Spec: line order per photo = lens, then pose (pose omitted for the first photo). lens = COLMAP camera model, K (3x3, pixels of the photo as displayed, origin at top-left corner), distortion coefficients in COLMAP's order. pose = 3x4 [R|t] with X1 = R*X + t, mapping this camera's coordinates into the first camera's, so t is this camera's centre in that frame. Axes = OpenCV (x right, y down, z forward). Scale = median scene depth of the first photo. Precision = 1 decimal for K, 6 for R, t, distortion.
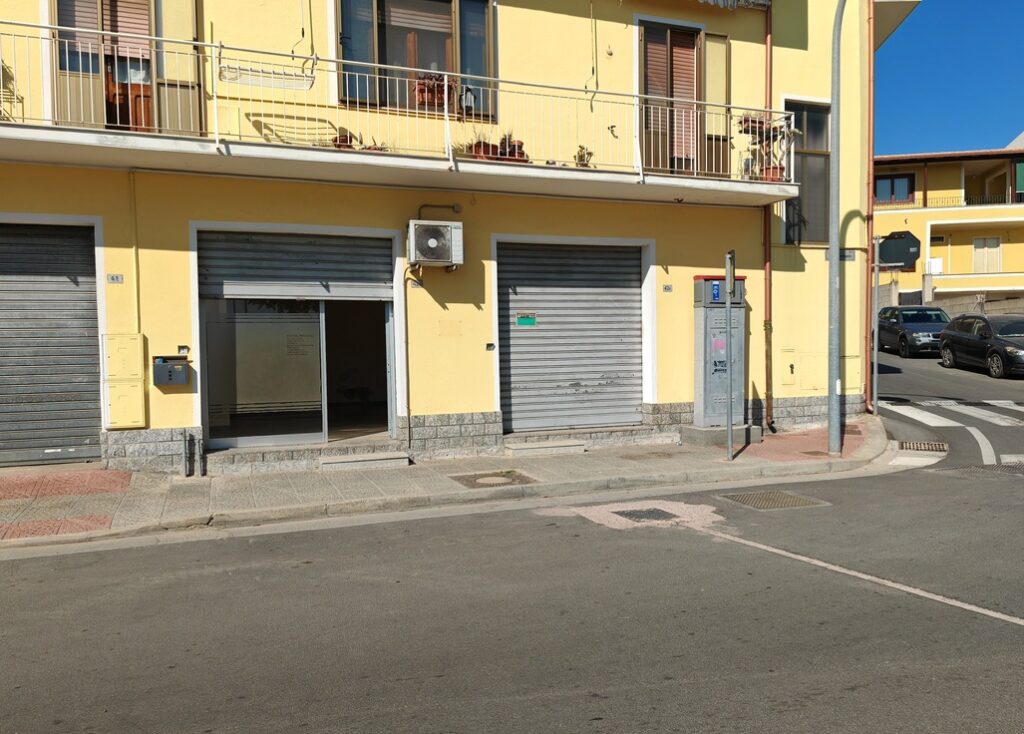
lens RADIAL K [[775.7, 0, 509.5], [0, 775.7, 379.3], [0, 0, 1]] dist [0.039311, -0.003792]
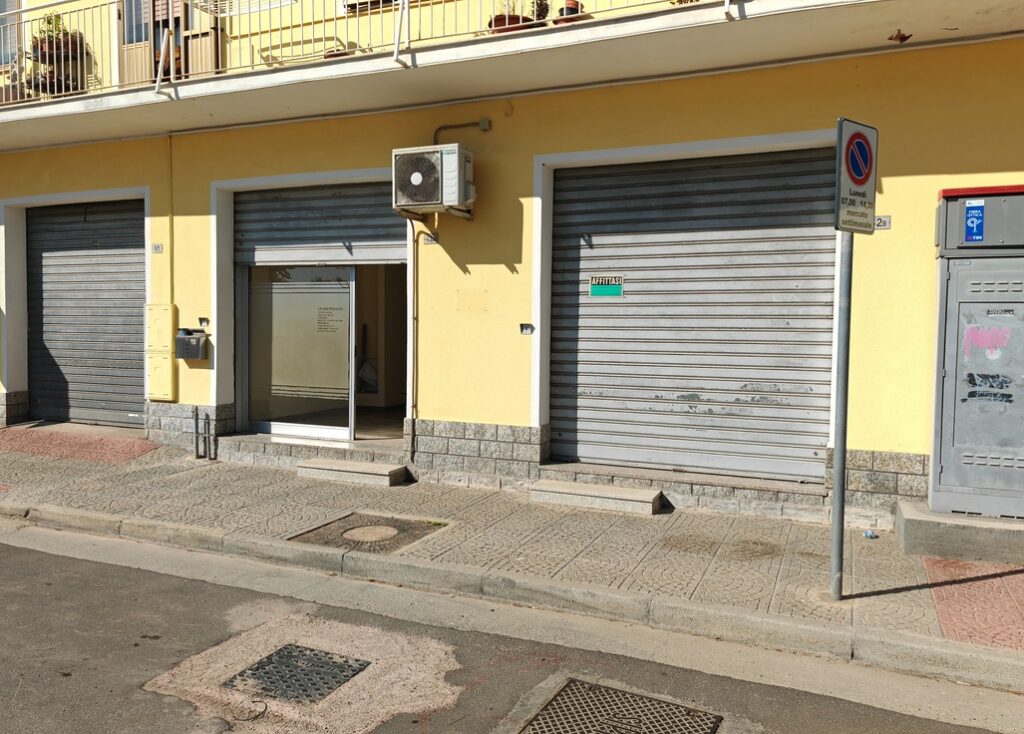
lens RADIAL K [[773.5, 0, 512.0], [0, 773.5, 367.0], [0, 0, 1]] dist [0.036351, -0.000395]
pose [[0.706052, 0.063279, -0.705327, 0.449550], [-0.052817, 0.997931, 0.036658, -0.033991], [0.706187, 0.011371, 0.707934, 0.543009]]
